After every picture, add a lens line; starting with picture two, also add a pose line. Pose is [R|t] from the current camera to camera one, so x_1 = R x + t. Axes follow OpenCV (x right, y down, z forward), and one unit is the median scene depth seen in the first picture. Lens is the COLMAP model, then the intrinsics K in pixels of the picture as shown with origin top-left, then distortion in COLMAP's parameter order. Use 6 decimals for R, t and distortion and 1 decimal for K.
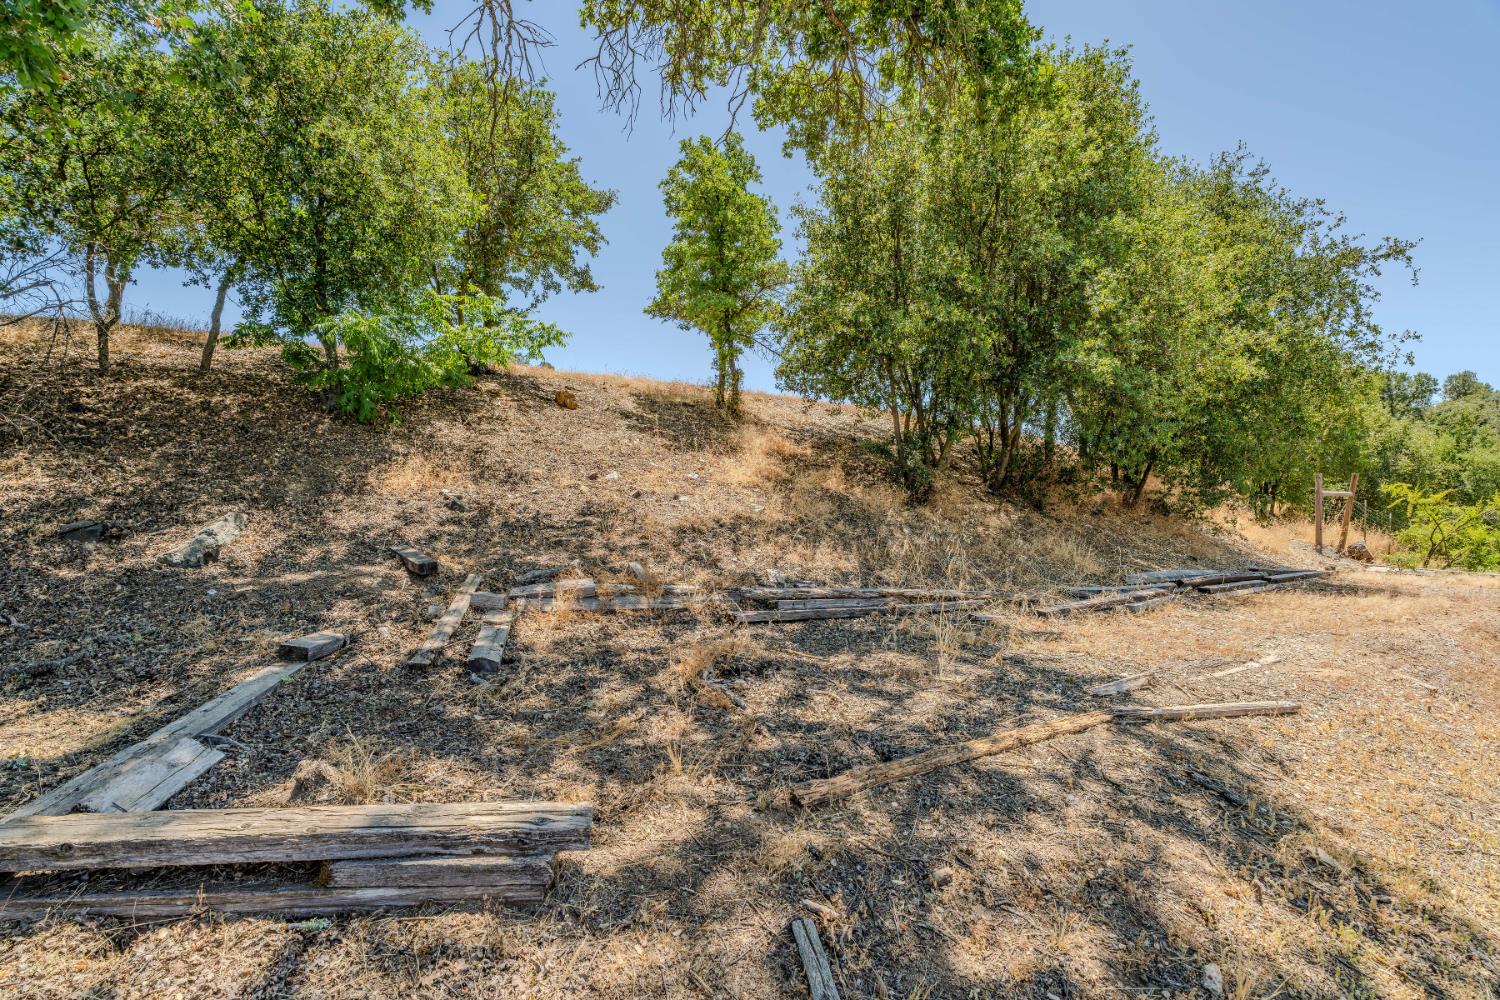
lens RADIAL K [[676.5, 0, 753.6], [0, 676.5, 499.6], [0, 0, 1]] dist [-0.004261, 0.002226]
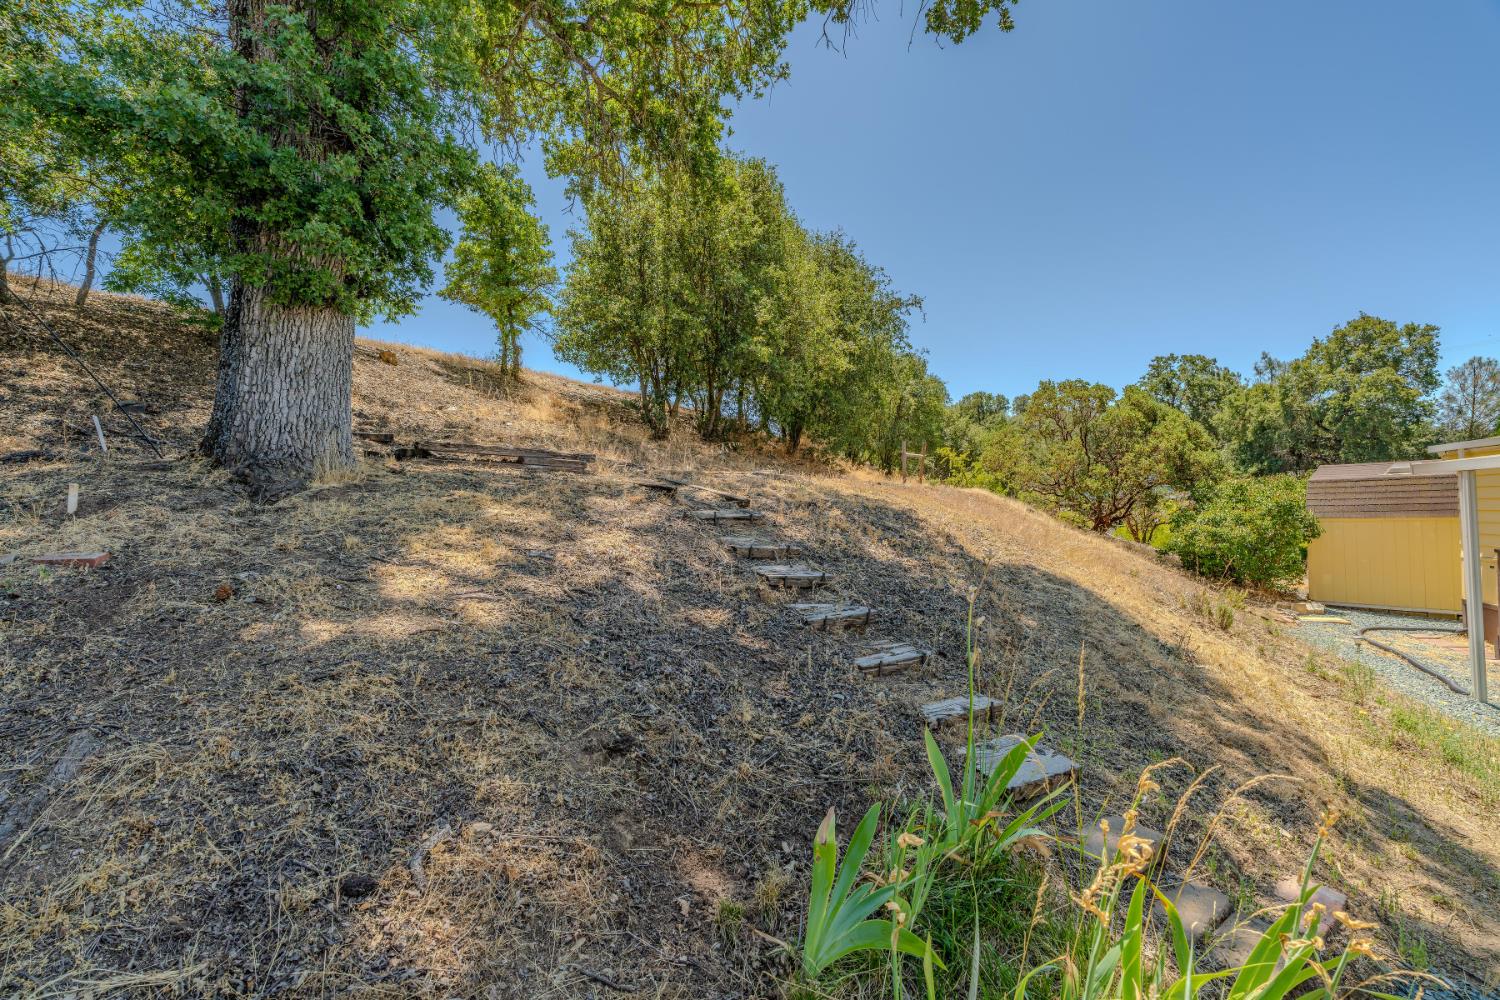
lens RADIAL K [[676.5, 0, 747.3], [0, 676.5, 499.6], [0, 0, 1]] dist [-0.004261, 0.002226]
pose [[0.918233, -0.021177, 0.395475, -0.176827], [0.023522, 0.999723, -0.001080, 0.146858], [-0.395342, 0.010294, 0.918476, -0.467463]]
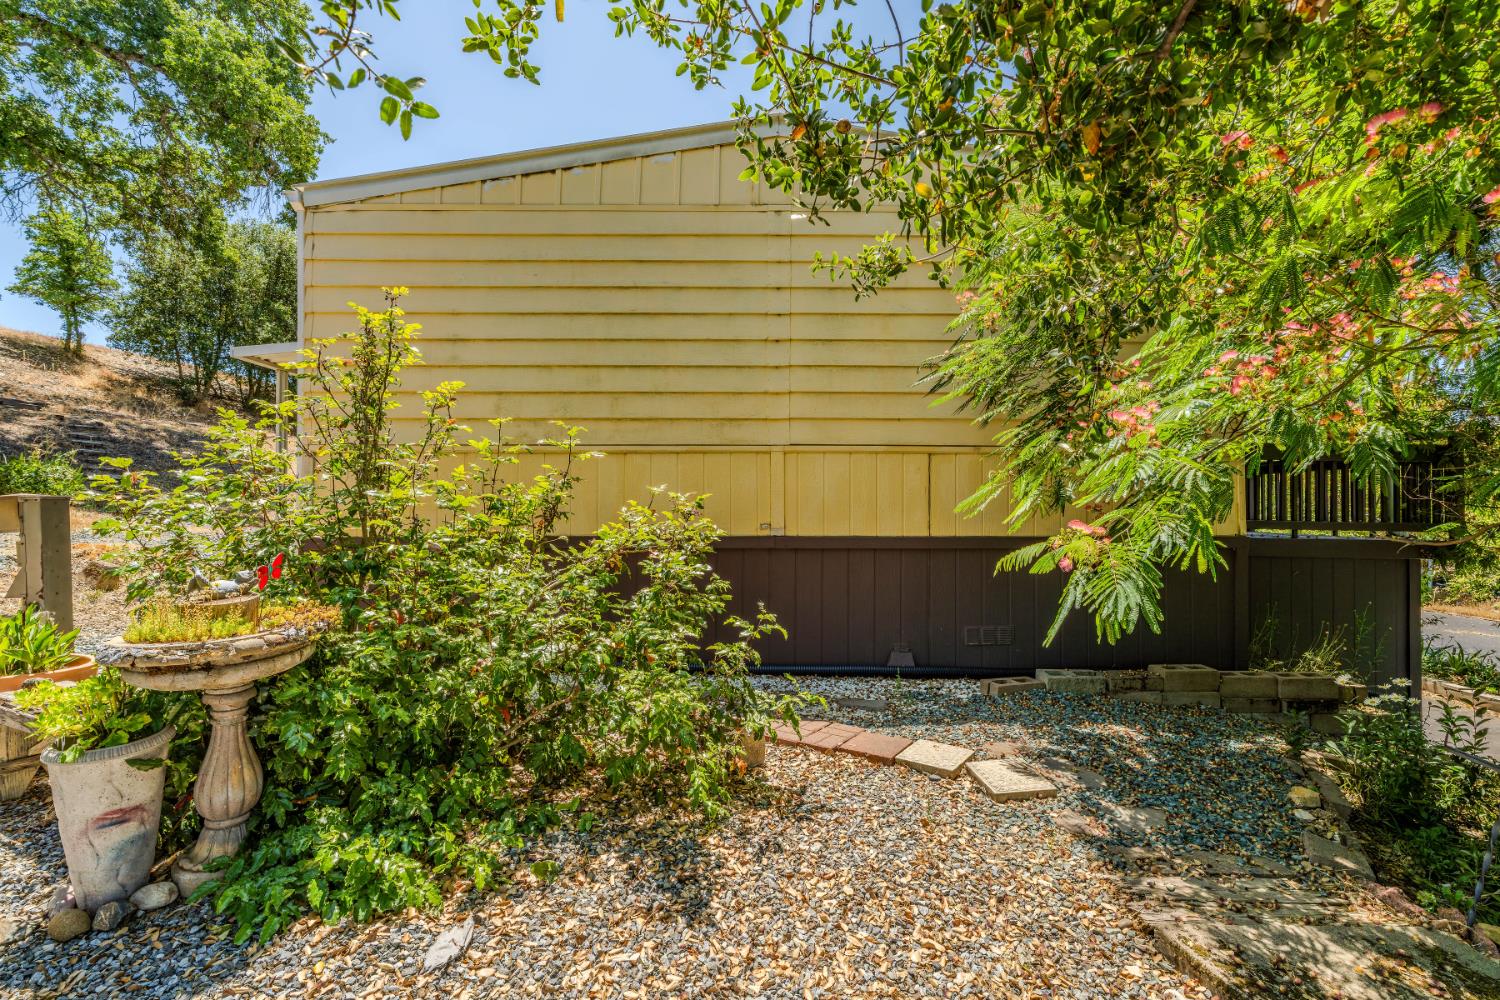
lens RADIAL K [[676.5, 0, 748.4], [0, 676.5, 495.2], [0, 0, 1]] dist [-0.004261, 0.002226]
pose [[0.731301, 0.010797, 0.681969, 0.071556], [-0.015371, 0.999882, 0.000652, 0.278372], [-0.681881, -0.010959, 0.731381, -1.996892]]
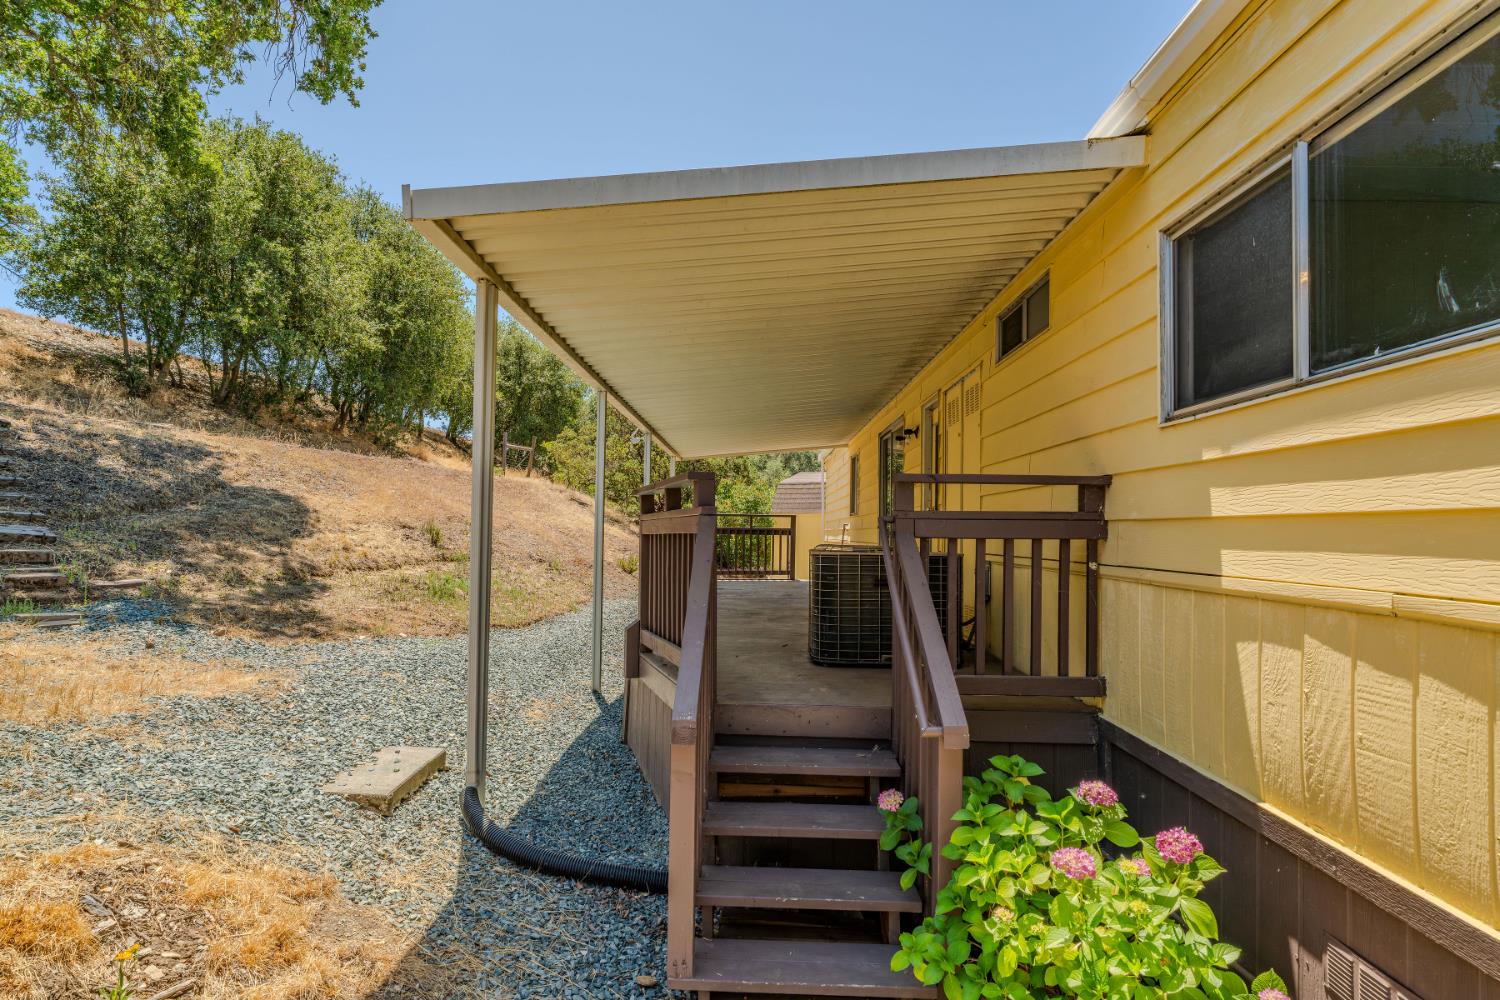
lens RADIAL K [[837.3, 0, 751.0], [0, 837.3, 502.8], [0, 0, 1]] dist [0.005809, 0.000521]
pose [[0.755338, 0.032453, 0.654531, 0.059706], [-0.026297, 0.999470, -0.019208, 0.235751], [-0.654808, -0.002703, 0.755791, -1.289527]]
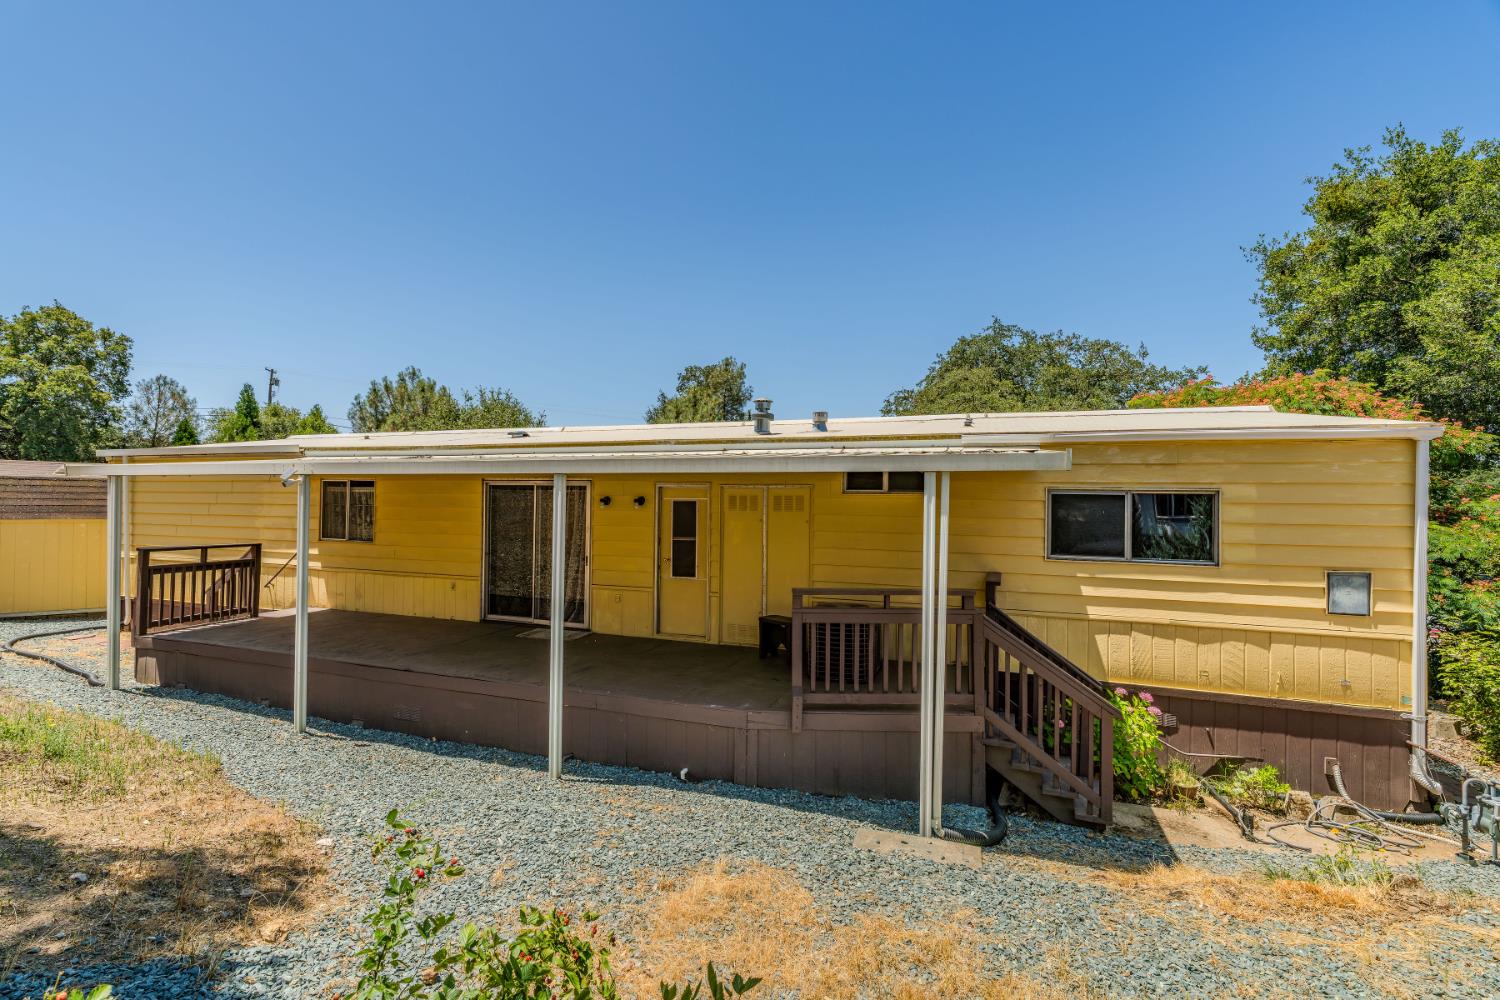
lens RADIAL K [[676.5, 0, 752.9], [0, 676.5, 499.0], [0, 0, 1]] dist [-0.004261, 0.002226]
pose [[-0.372231, 0.001044, 0.928139, -0.179050], [-0.033371, 0.999338, -0.014508, 0.146069], [-0.927540, -0.036373, -0.371950, -0.540585]]
